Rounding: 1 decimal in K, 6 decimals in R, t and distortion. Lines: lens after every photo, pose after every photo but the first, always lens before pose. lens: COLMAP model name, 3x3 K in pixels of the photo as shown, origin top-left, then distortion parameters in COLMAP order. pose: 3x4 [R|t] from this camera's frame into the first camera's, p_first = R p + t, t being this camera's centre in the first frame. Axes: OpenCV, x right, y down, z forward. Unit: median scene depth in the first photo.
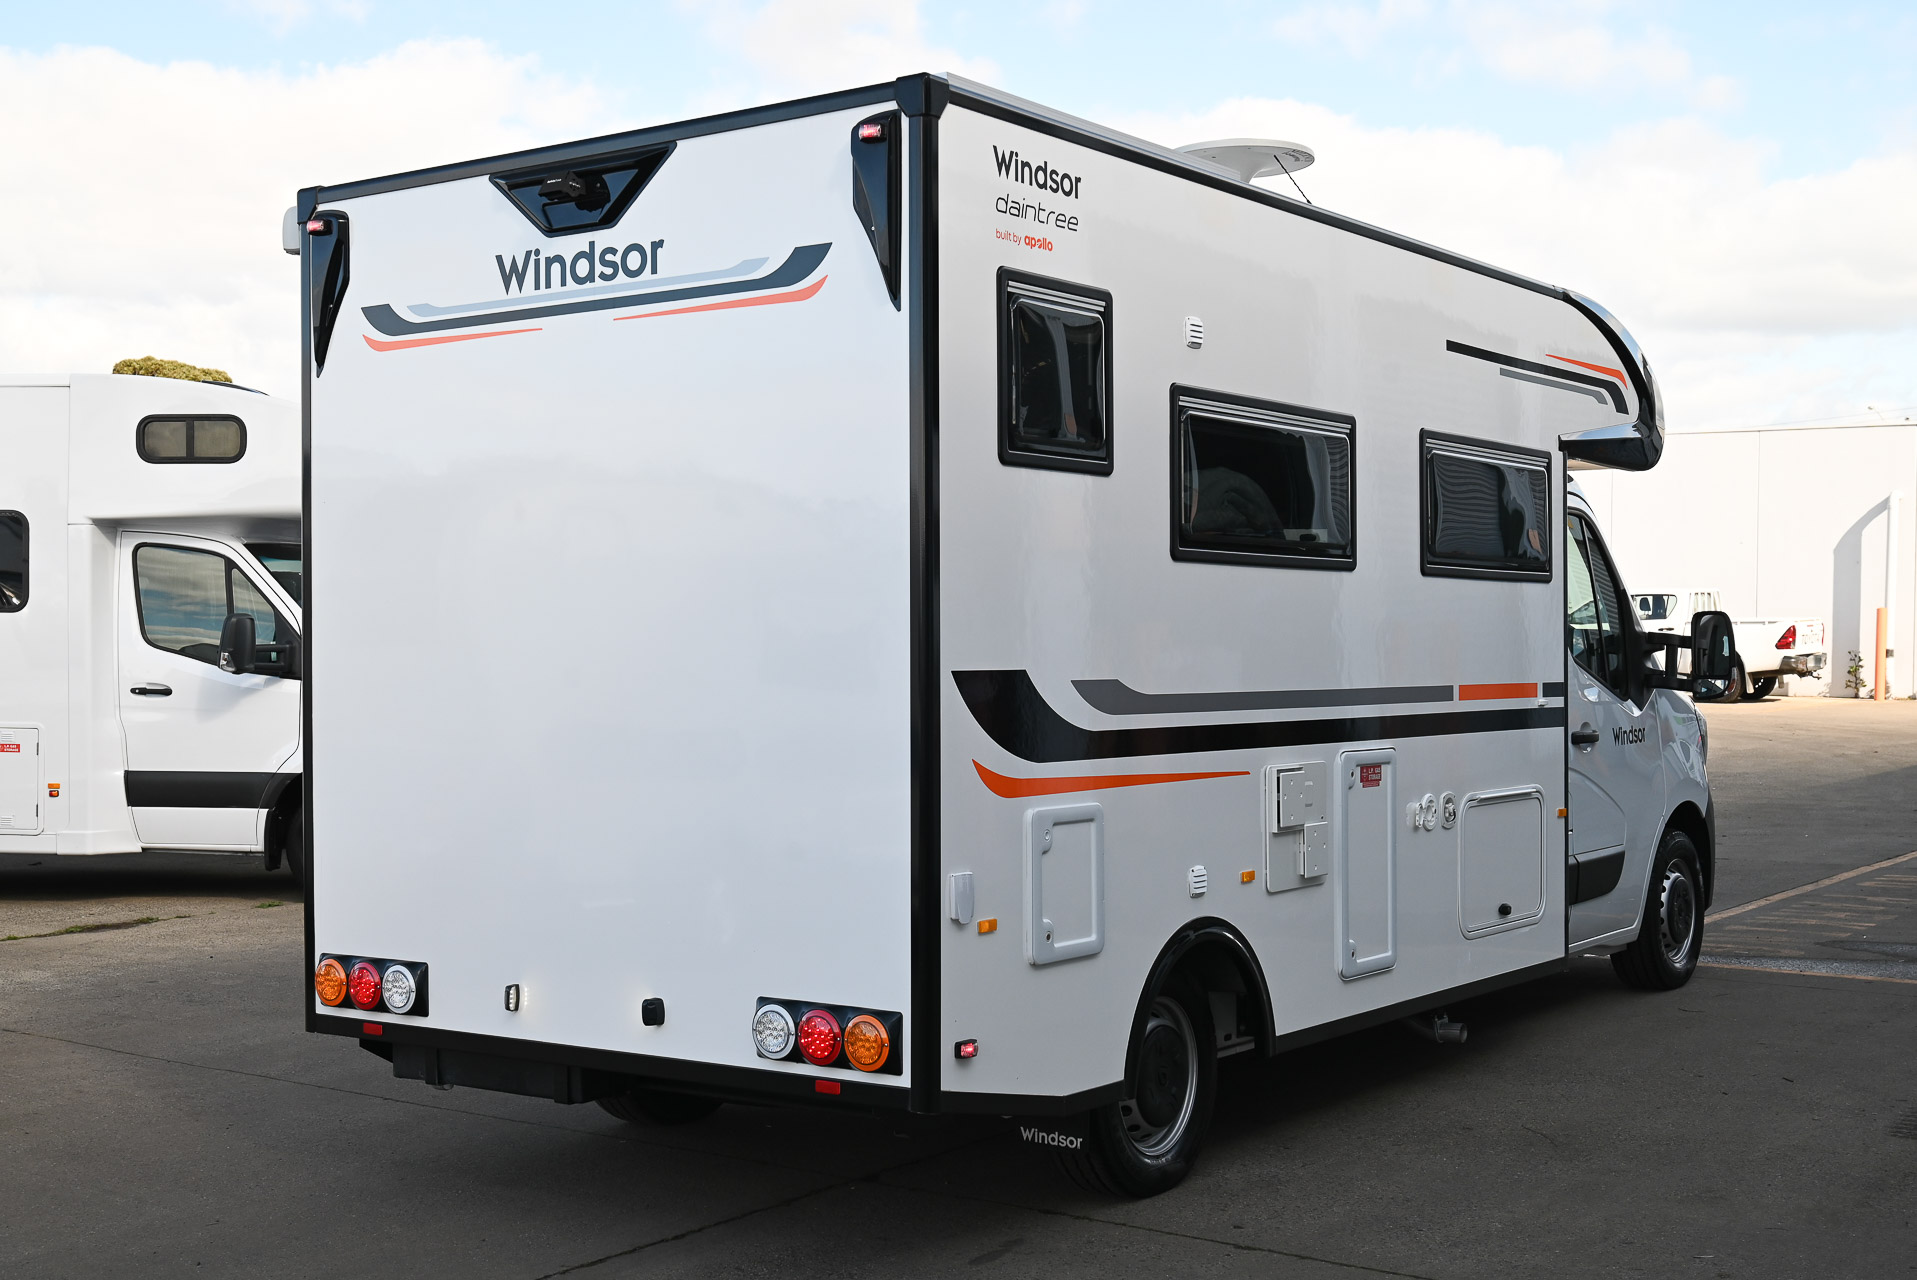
lens RADIAL K [[2322.6, 0, 951.2], [0, 2322.6, 657.7], [0, 0, 1]] dist [0.051552, 0.000000]
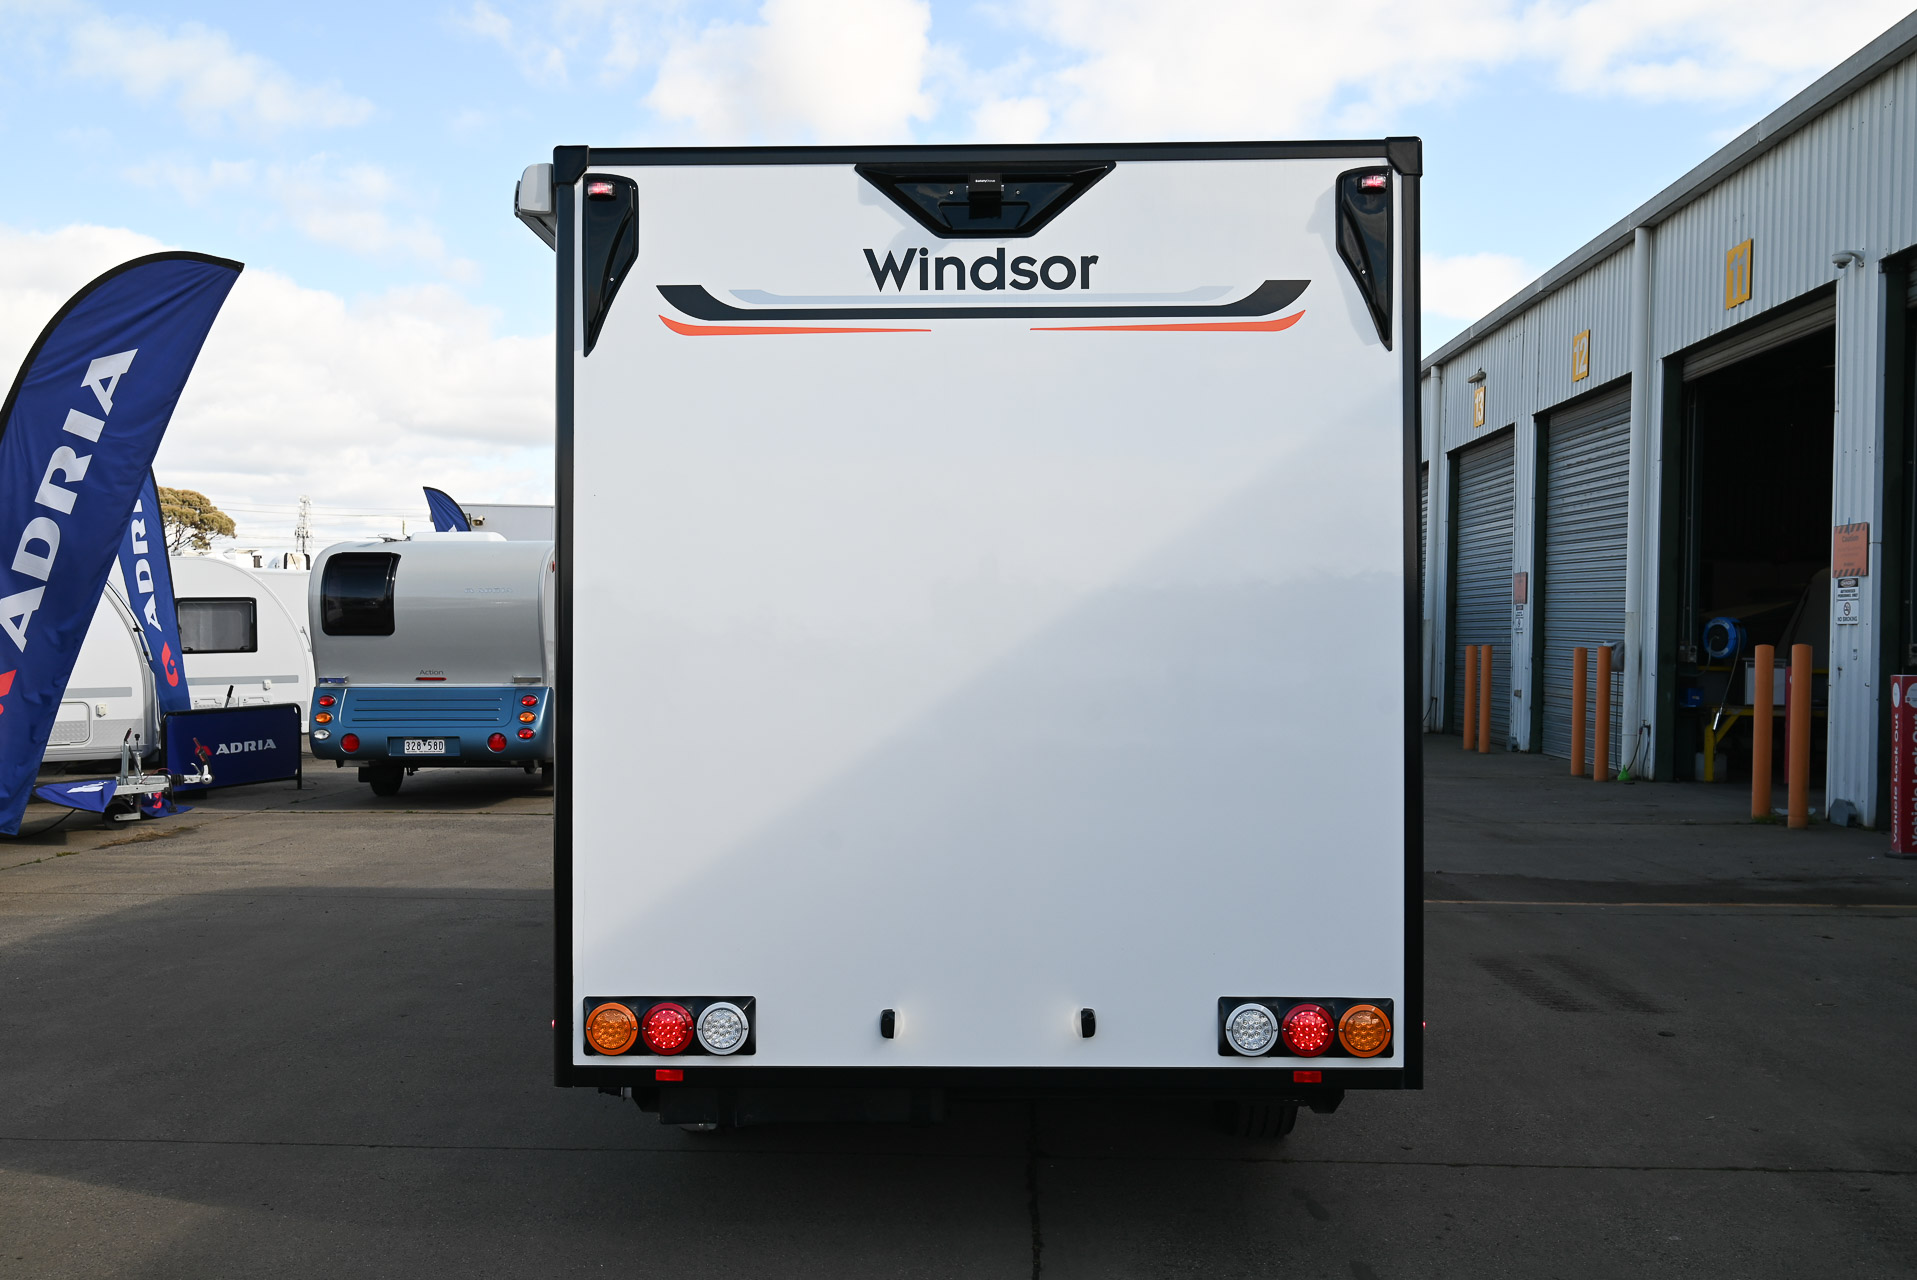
lens RADIAL K [[1702.2, 0, 923.0], [0, 1702.2, 650.3], [0, 0, 1]] dist [0.014897, -0.006990]
pose [[0.825464, 0.011814, 0.564332, -0.583544], [-0.003088, 0.999861, -0.016415, 0.003998], [-0.564447, 0.011807, 0.825385, 0.420332]]
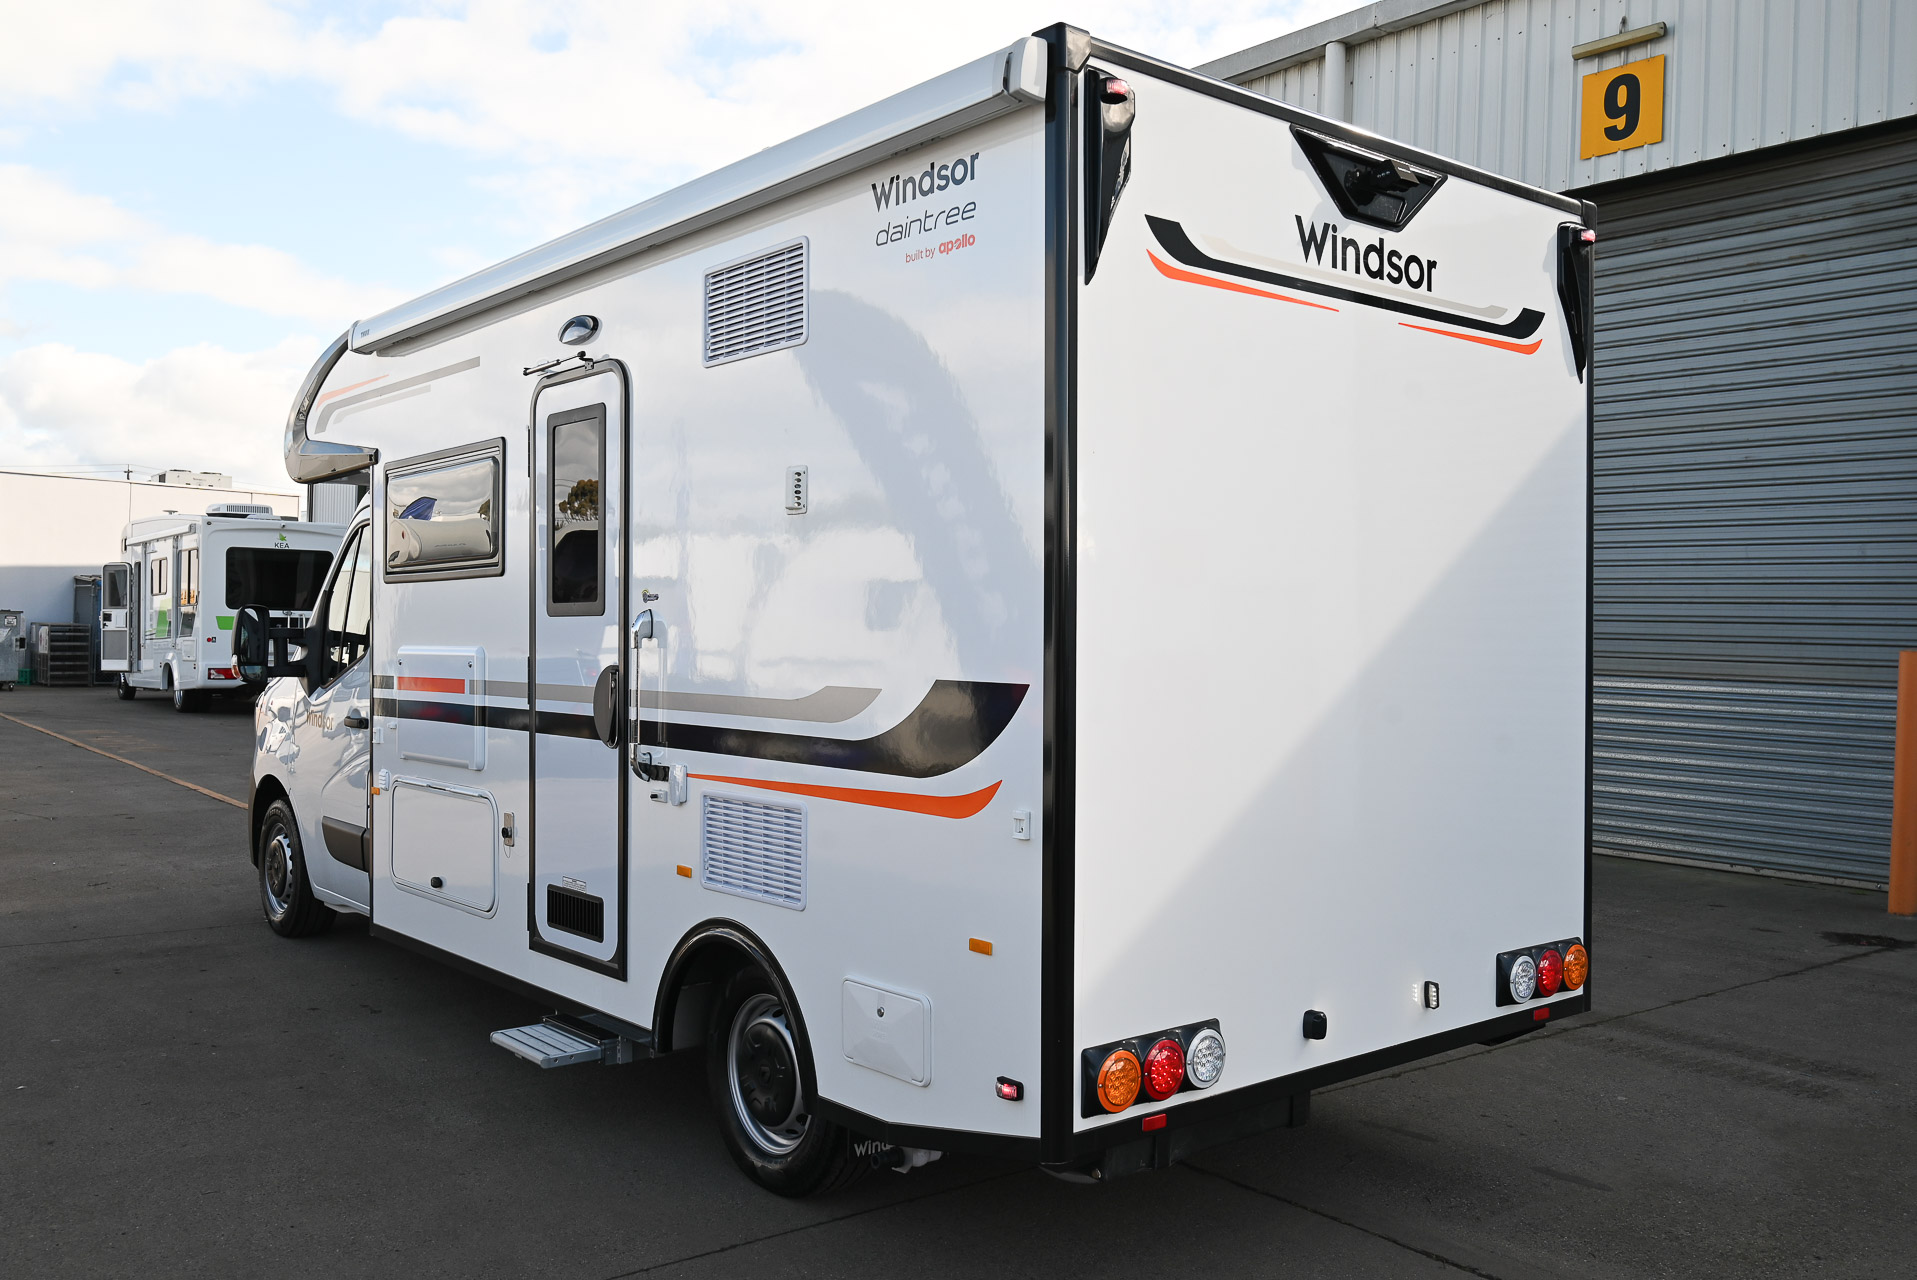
lens RADIAL K [[1583.2, 0, 949.7], [0, 1583.2, 646.3], [0, 0, 1]] dist [-0.000405, 0.002461]
pose [[0.260392, 0.004273, 0.965493, -0.847932], [-0.002862, 0.999989, -0.003654, -0.001557], [-0.965499, -0.001812, 0.260402, 0.994153]]
